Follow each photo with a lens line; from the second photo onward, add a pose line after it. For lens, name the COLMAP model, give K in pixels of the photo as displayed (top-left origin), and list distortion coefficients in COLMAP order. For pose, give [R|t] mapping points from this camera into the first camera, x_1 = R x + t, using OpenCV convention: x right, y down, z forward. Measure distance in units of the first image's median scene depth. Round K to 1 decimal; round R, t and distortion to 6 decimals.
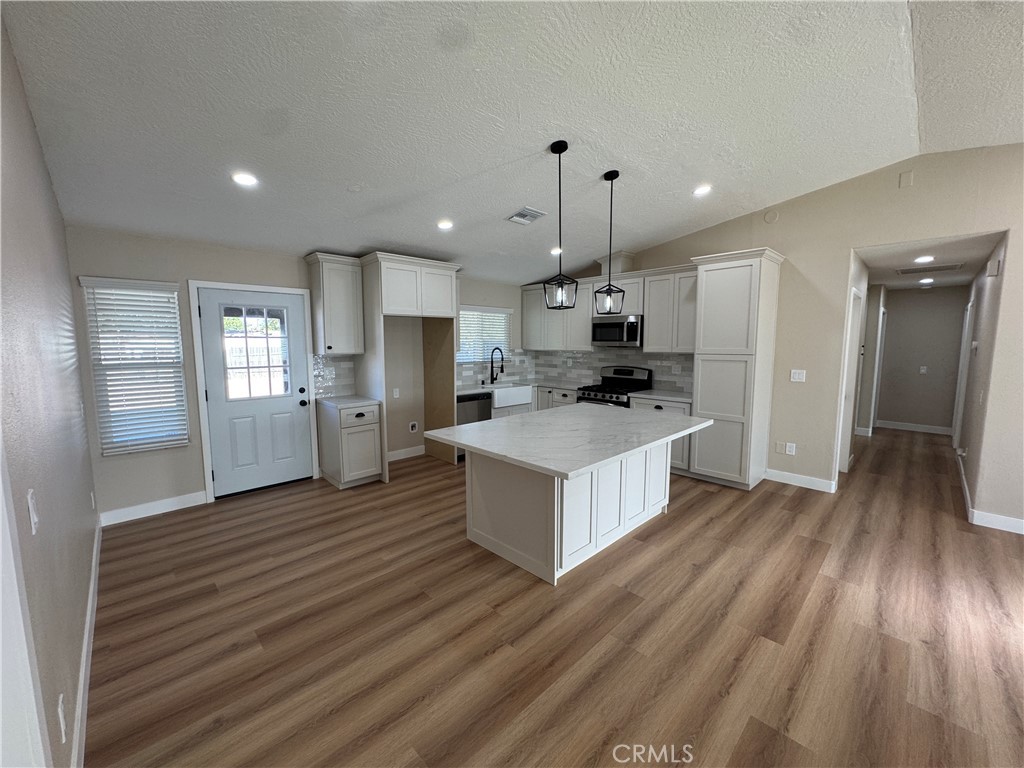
lens RADIAL K [[407.6, 0, 512.0], [0, 407.6, 384.0], [0, 0, 1]] dist [-0.001174, -0.000269]
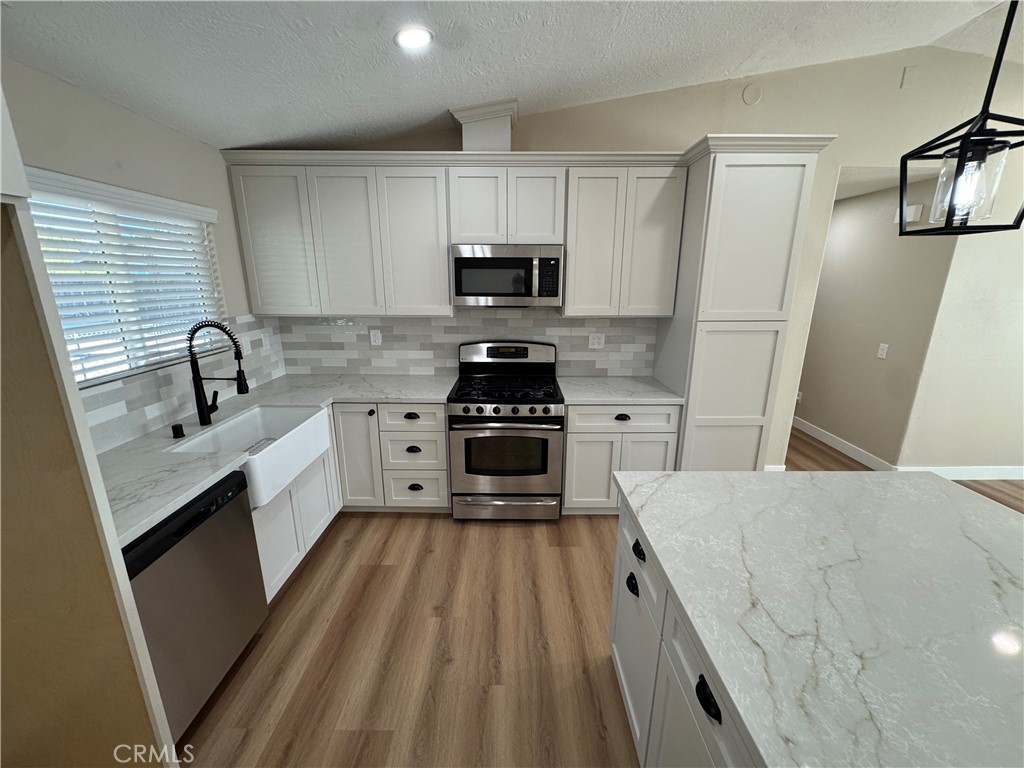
lens RADIAL K [[413.0, 0, 512.0], [0, 413.0, 384.0], [0, 0, 1]] dist [-0.000691, 0.000059]
pose [[0.696014, -0.178132, 0.695581, -0.117296], [0.072551, 0.981227, 0.178688, -0.087377], [-0.714353, -0.073904, 0.695872, 0.621297]]
